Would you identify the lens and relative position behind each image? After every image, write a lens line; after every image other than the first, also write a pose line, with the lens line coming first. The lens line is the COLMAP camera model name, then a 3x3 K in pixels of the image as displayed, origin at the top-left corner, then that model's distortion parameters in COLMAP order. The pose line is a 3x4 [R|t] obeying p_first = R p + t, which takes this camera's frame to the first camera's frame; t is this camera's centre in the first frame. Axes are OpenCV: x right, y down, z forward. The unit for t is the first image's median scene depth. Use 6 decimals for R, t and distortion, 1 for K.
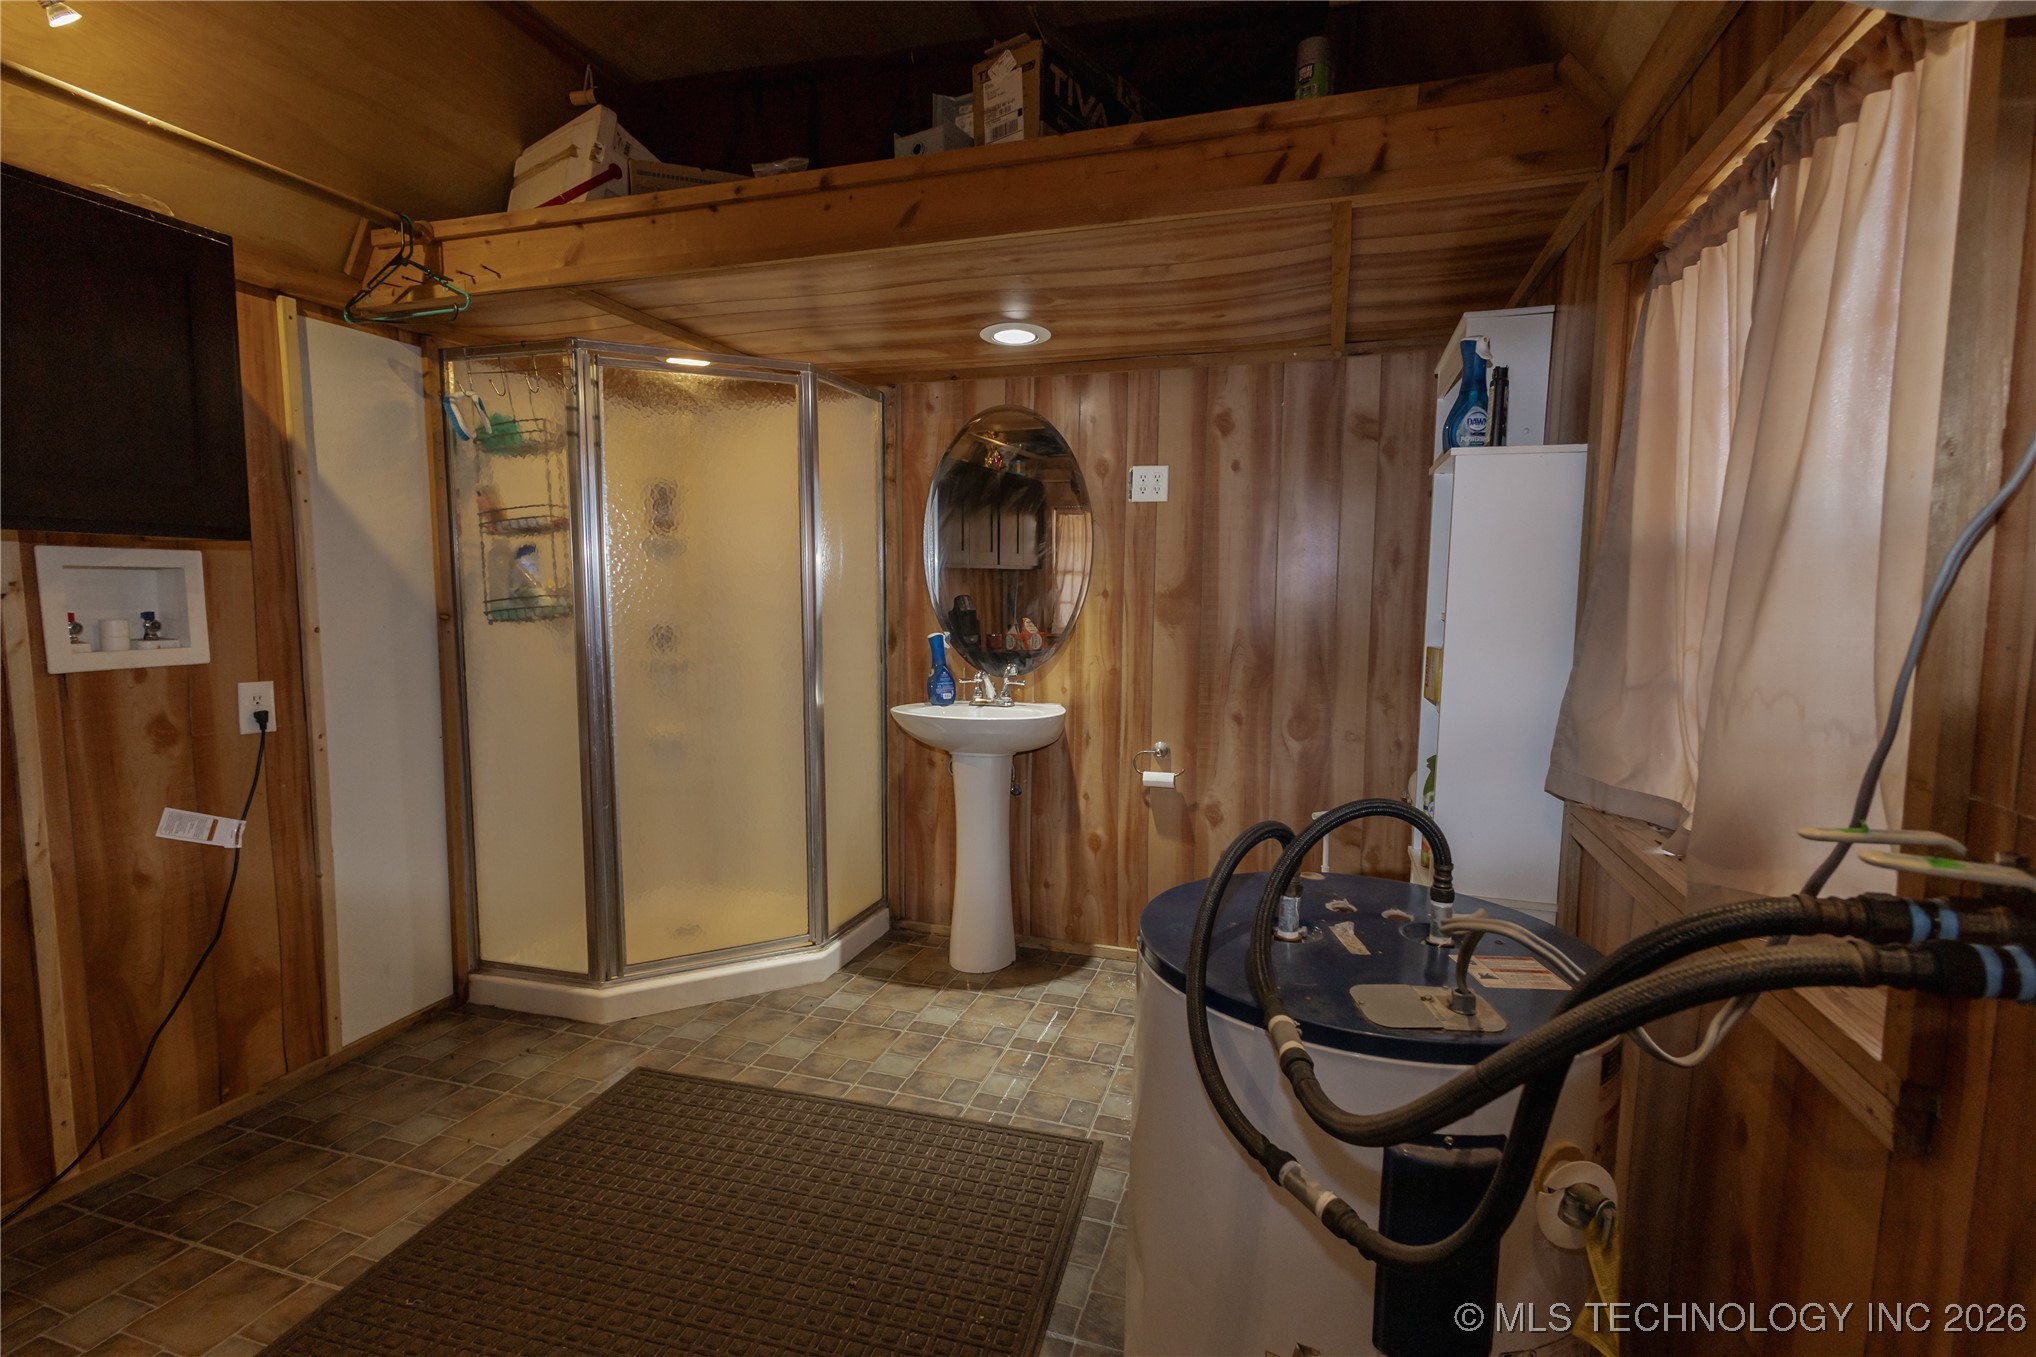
lens RADIAL K [[925.9, 0, 1007.6], [0, 925.9, 677.8], [0, 0, 1]] dist [-0.000019, 0.000142]
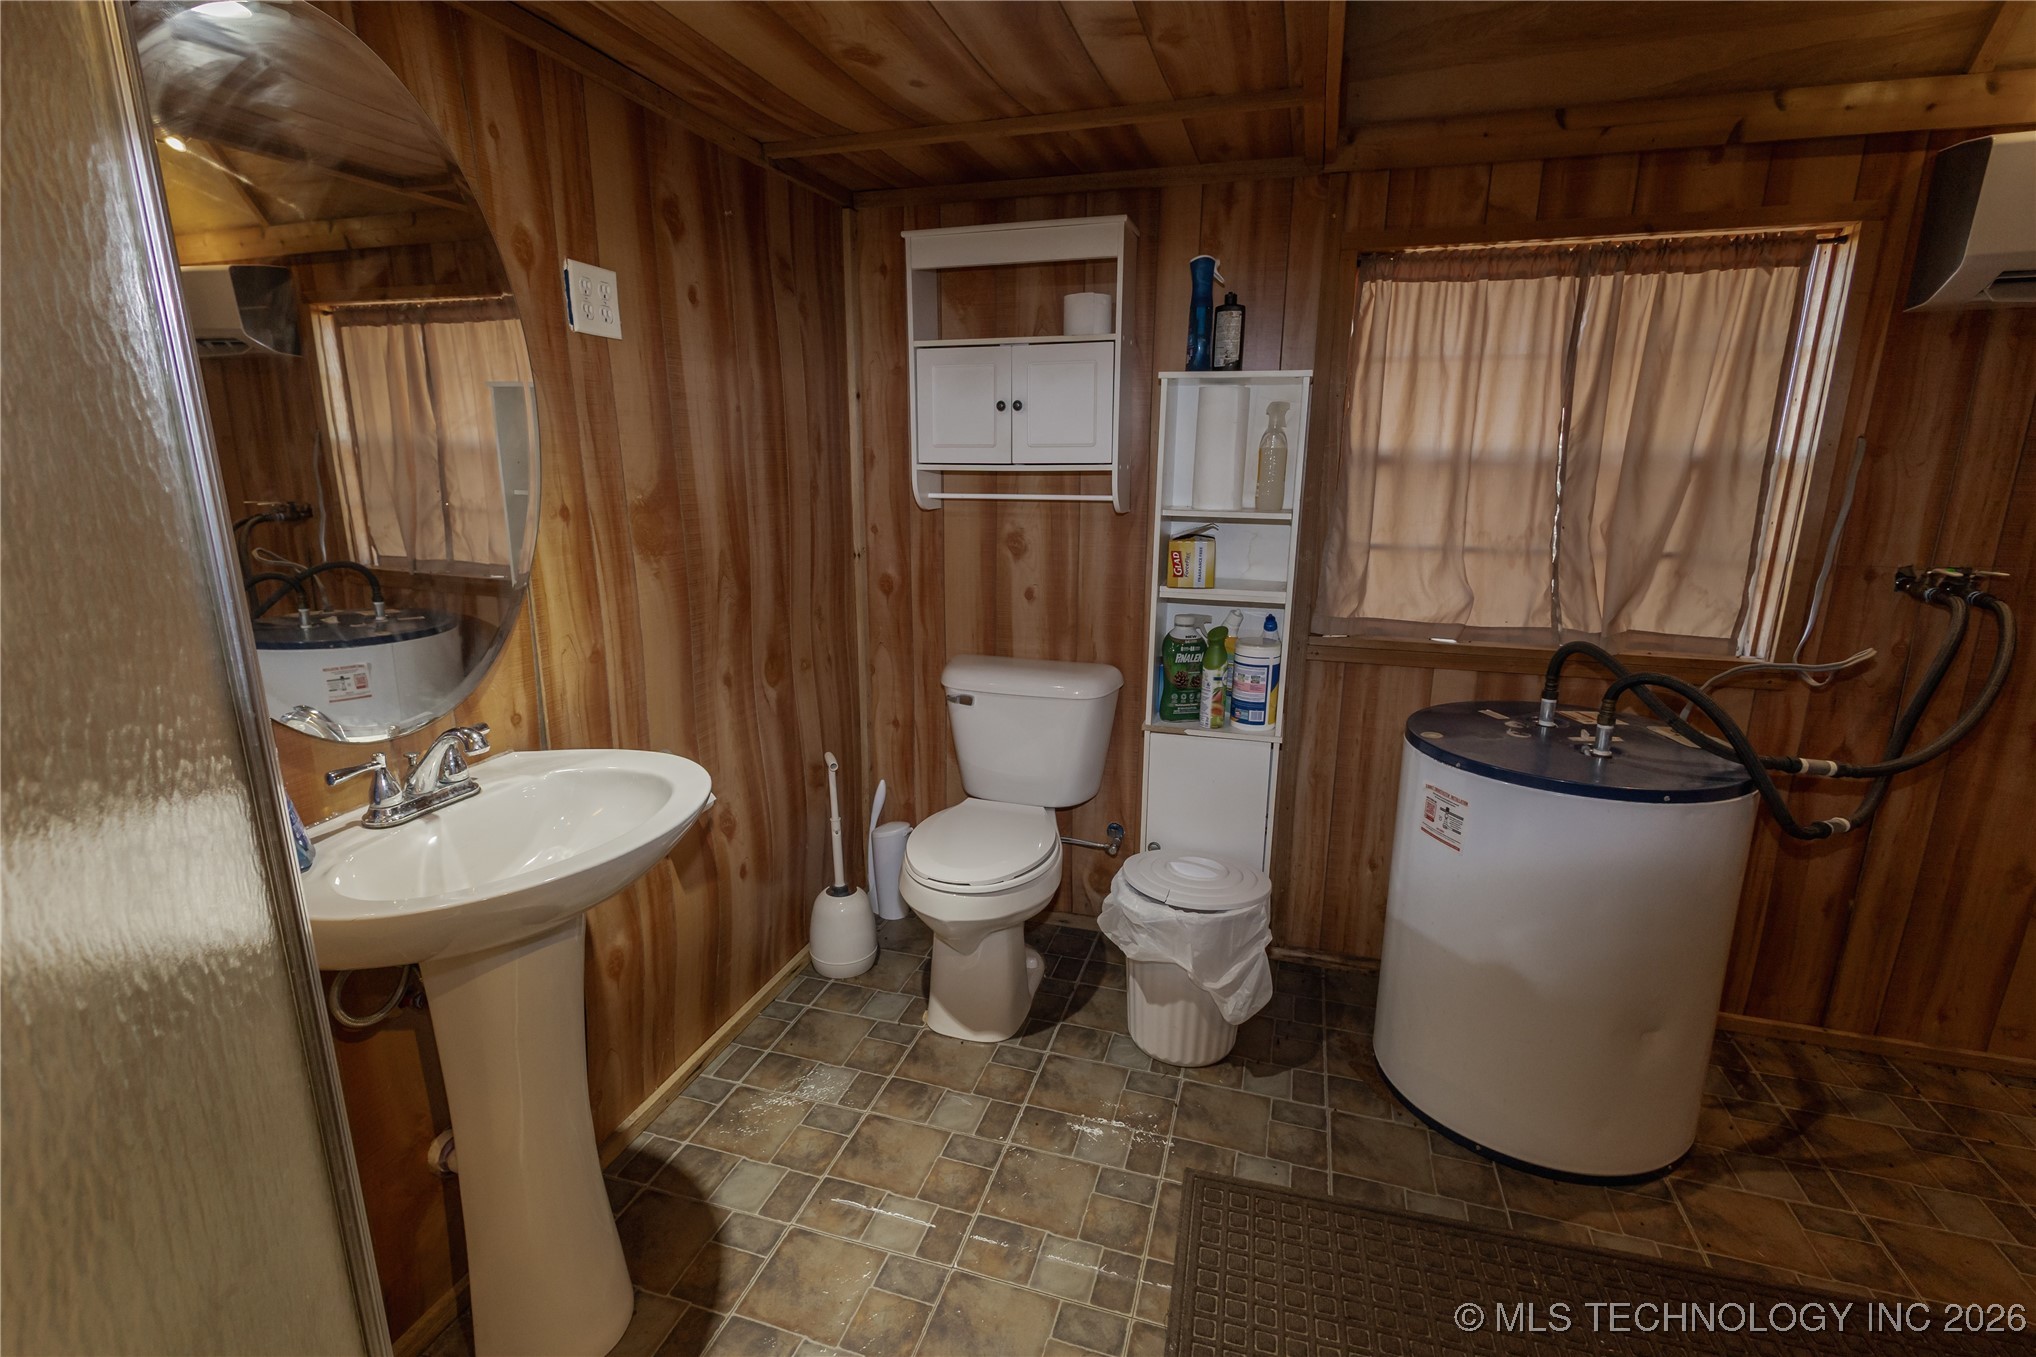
lens RADIAL K [[925.9, 0, 1005.3], [0, 925.9, 679.0], [0, 0, 1]] dist [-0.000019, 0.000142]
pose [[0.001532, -0.242912, 0.970047, -0.439749], [0.101560, 0.965070, 0.241505, -0.106875], [-0.994828, 0.098148, 0.026149, 0.797854]]
